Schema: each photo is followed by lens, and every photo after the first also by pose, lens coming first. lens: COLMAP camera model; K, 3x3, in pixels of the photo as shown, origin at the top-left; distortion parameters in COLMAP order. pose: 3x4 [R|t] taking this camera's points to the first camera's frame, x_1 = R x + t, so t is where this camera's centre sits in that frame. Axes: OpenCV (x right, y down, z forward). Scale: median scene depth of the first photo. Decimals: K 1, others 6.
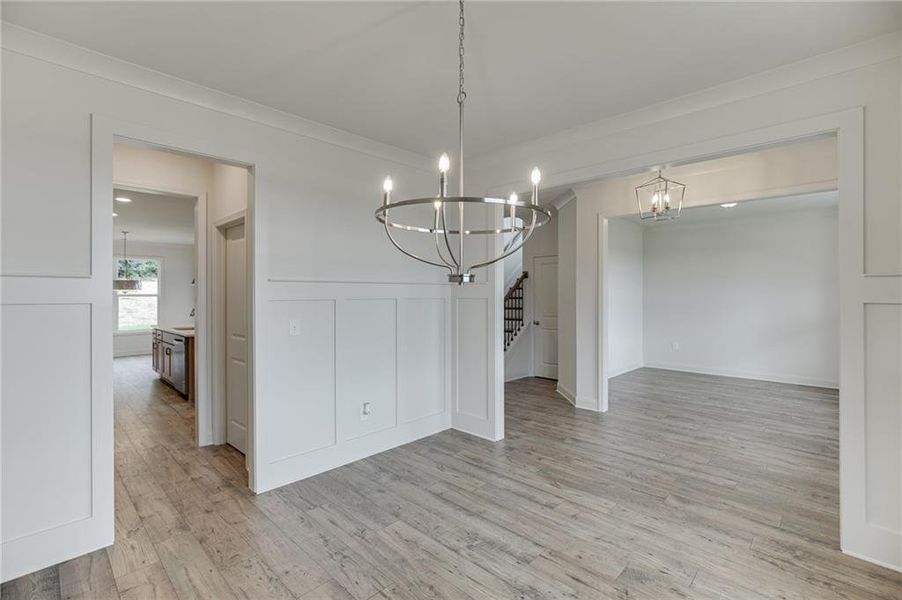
lens RADIAL K [[407.6, 0, 450.1], [0, 407.6, 294.3], [0, 0, 1]] dist [-0.005562, 0.000992]
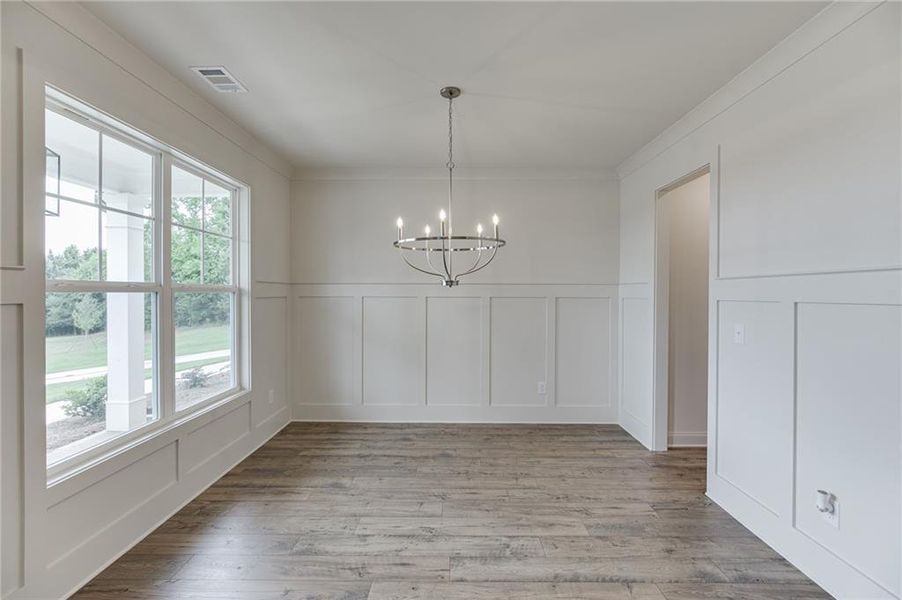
lens RADIAL K [[407.6, 0, 450.1], [0, 407.6, 294.3], [0, 0, 1]] dist [-0.005562, 0.000992]
pose [[-0.724597, 0.002304, -0.689169, 0.598173], [-0.001745, 0.999985, 0.005178, -0.001367], [0.689171, 0.004955, -0.724582, 1.160571]]
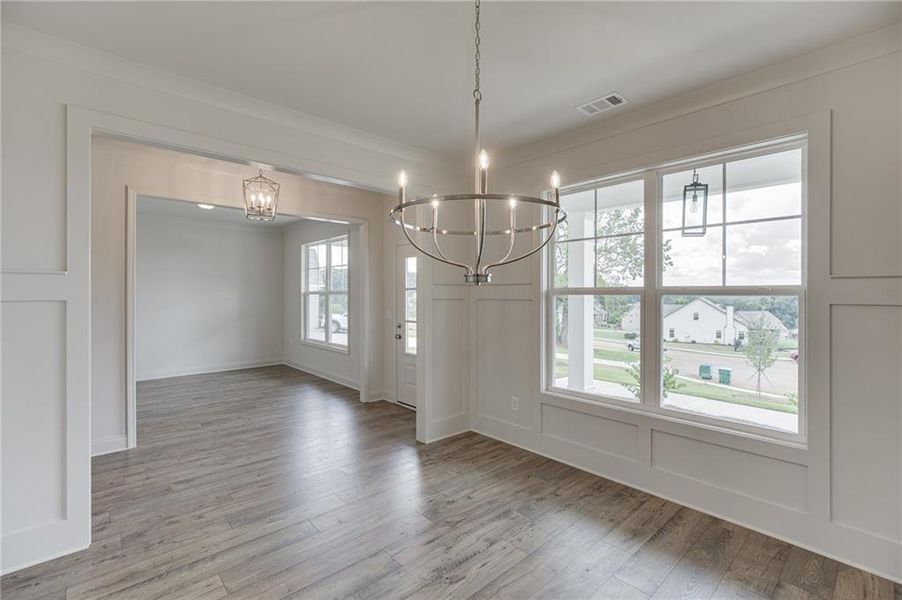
lens RADIAL K [[409.3, 0, 450.5], [0, 409.3, 291.7], [0, 0, 1]] dist [-0.005673, 0.000524]
pose [[0.061494, 0.007499, 0.998079, -0.532170], [-0.004367, 0.999964, -0.007244, 0.001251], [-0.998098, -0.003914, 0.061525, 0.550591]]
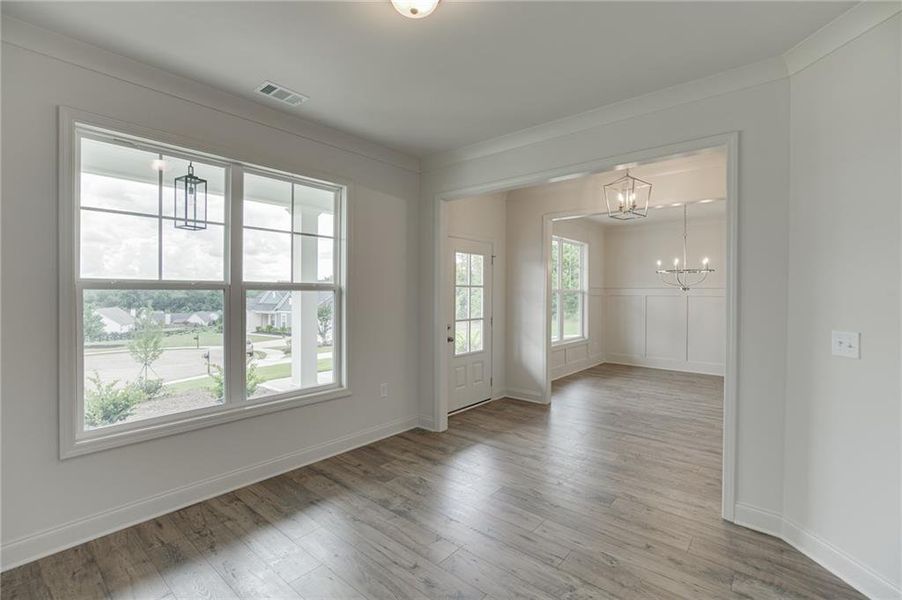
lens RADIAL K [[407.6, 0, 450.1], [0, 407.6, 294.3], [0, 0, 1]] dist [-0.005562, 0.000992]
pose [[-0.997648, -0.004043, -0.068421, 1.183525], [-0.004563, 0.999962, 0.007450, 0.000056], [0.068388, 0.007745, -0.997629, 2.289687]]
